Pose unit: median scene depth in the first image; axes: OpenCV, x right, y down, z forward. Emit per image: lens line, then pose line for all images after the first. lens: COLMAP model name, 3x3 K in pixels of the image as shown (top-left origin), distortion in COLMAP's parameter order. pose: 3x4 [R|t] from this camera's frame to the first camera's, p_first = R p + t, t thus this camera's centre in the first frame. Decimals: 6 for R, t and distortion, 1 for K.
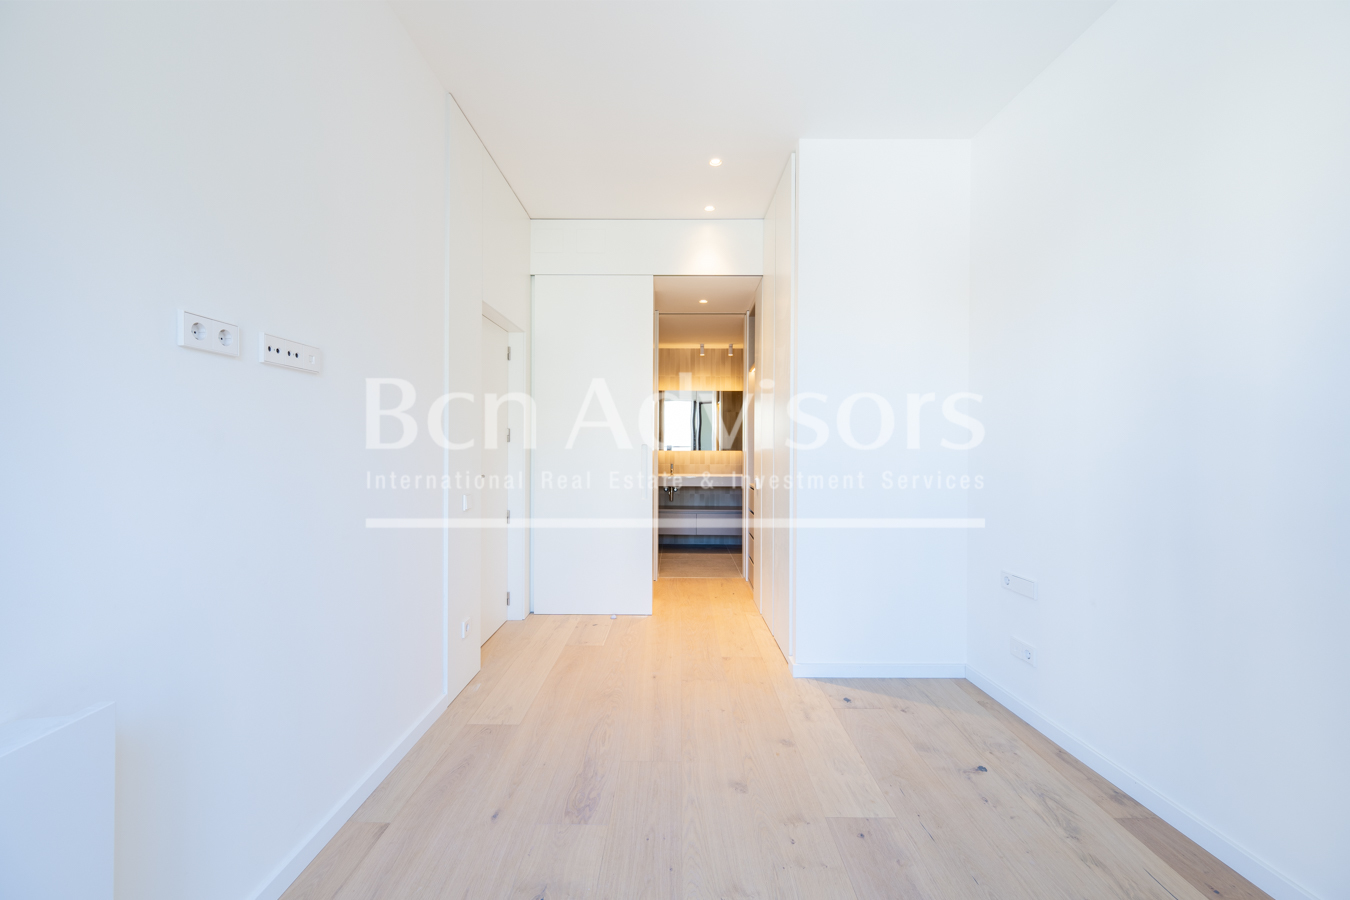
lens RADIAL K [[526.0, 0, 675.0], [0, 526.0, 450.0], [0, 0, 1]] dist [0.000592, -0.000031]
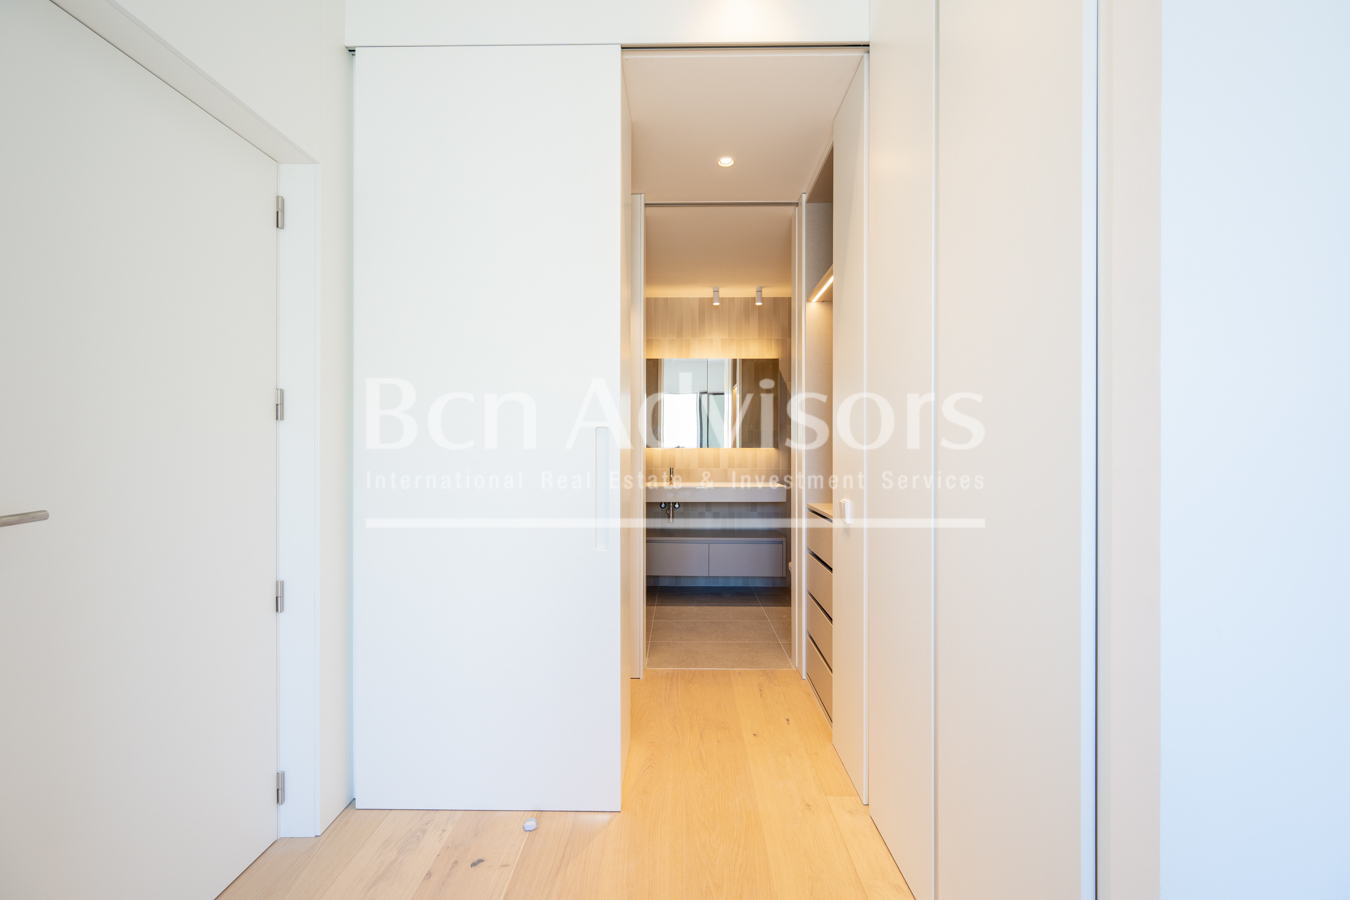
lens RADIAL K [[526.0, 0, 675.0], [0, 526.0, 450.0], [0, 0, 1]] dist [0.000592, -0.000031]
pose [[0.999973, -0.002386, -0.006883, 0.003676], [0.002364, 0.999992, -0.003196, 0.006665], [0.006891, 0.003179, 0.999971, 0.352782]]
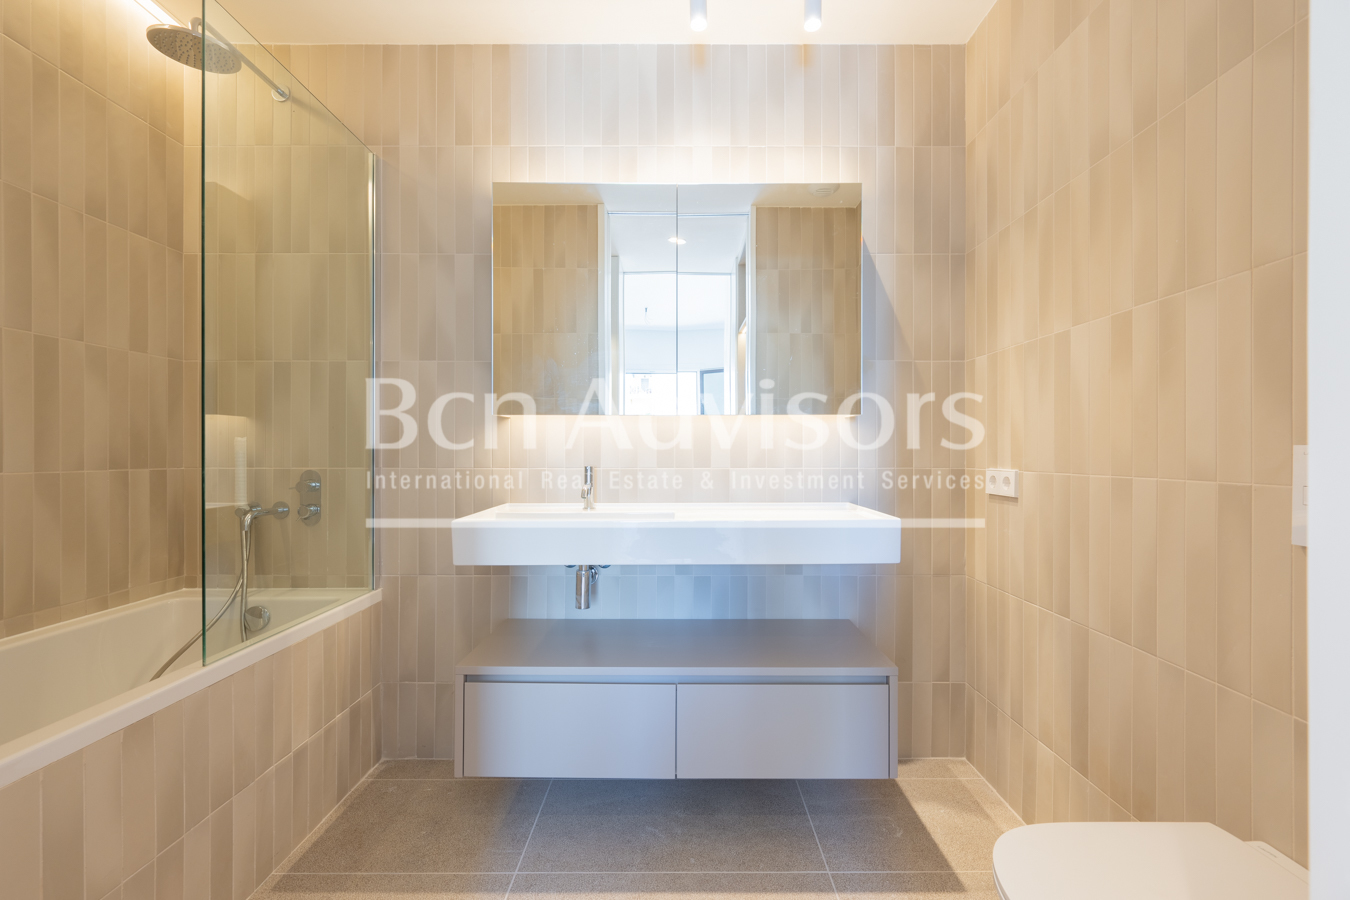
lens RADIAL K [[526.0, 0, 675.0], [0, 526.0, 450.0], [0, 0, 1]] dist [0.000592, -0.000031]
pose [[0.999963, -0.004907, -0.007071, 0.043900], [0.004918, 0.999987, 0.001626, 0.019315], [0.007063, -0.001661, 0.999974, 0.801396]]
